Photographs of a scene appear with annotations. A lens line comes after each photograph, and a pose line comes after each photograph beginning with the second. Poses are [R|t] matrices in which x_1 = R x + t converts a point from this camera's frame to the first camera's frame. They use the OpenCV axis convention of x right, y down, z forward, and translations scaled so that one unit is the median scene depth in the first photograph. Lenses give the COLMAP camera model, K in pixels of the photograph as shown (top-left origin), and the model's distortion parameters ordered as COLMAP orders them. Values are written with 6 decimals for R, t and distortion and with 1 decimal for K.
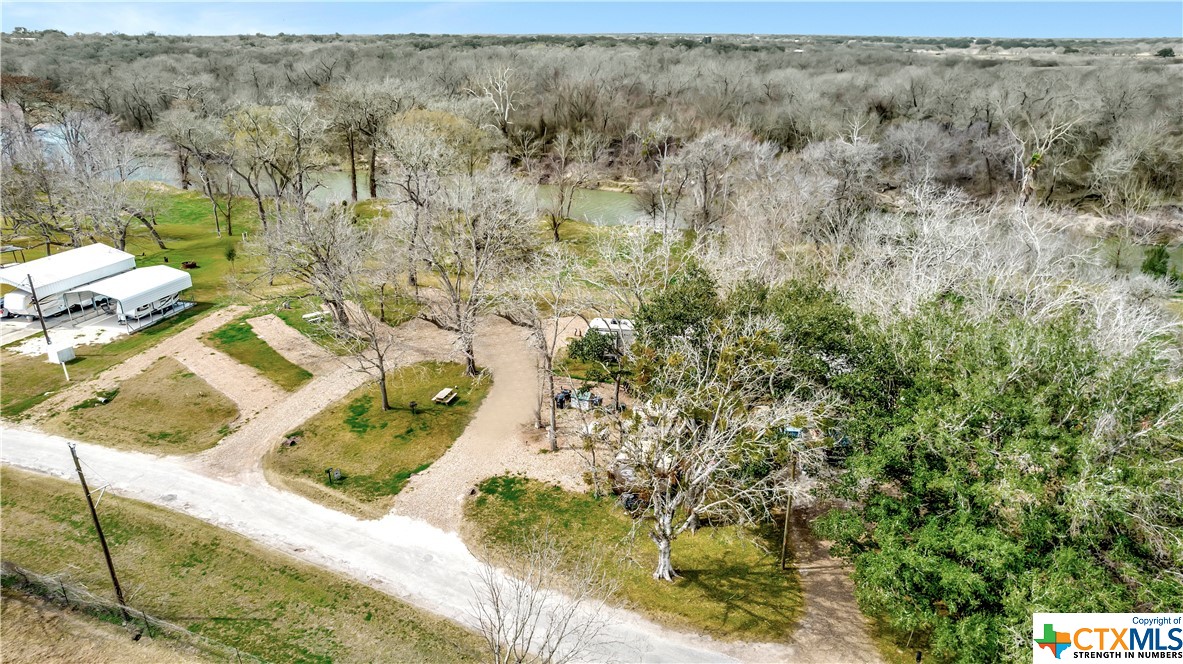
lens RADIAL K [[755.4, 0, 591.5], [0, 755.4, 332.0], [0, 0, 1]] dist [-0.091450, 0.087213]
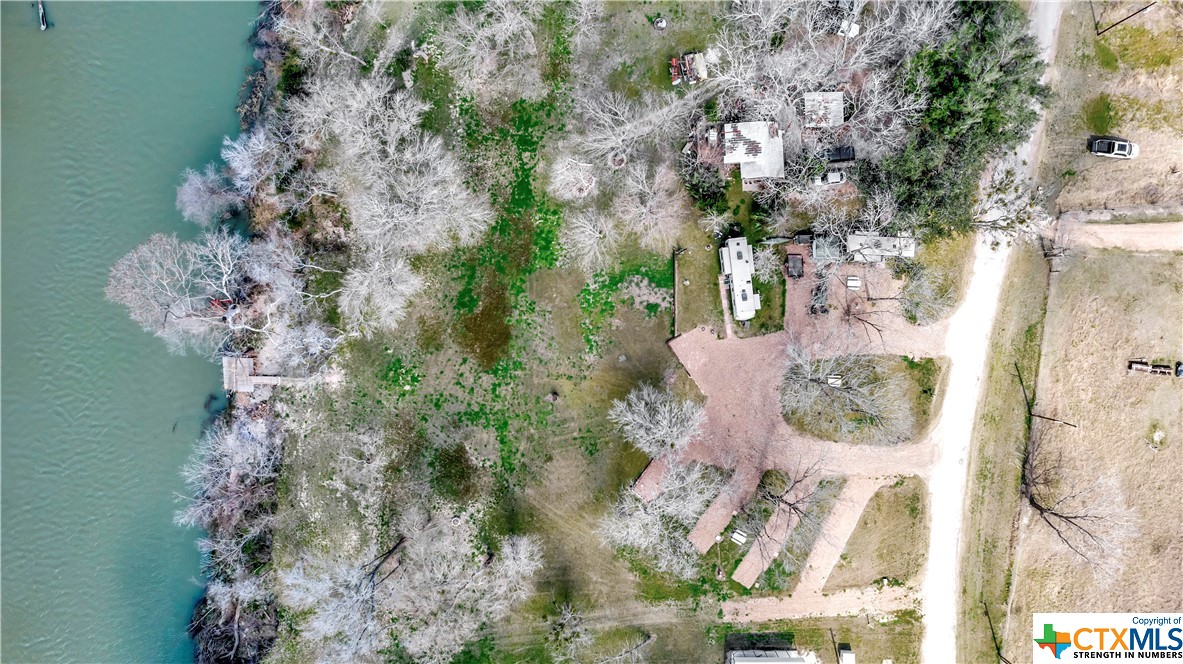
lens RADIAL K [[755.4, 0, 591.5], [0, 755.4, 332.0], [0, 0, 1]] dist [-0.091450, 0.087213]
pose [[-0.262118, -0.965035, -0.001215, 0.058750], [0.360307, -0.099033, 0.927562, -1.775700], [-0.895250, 0.242693, 0.373667, 0.899193]]
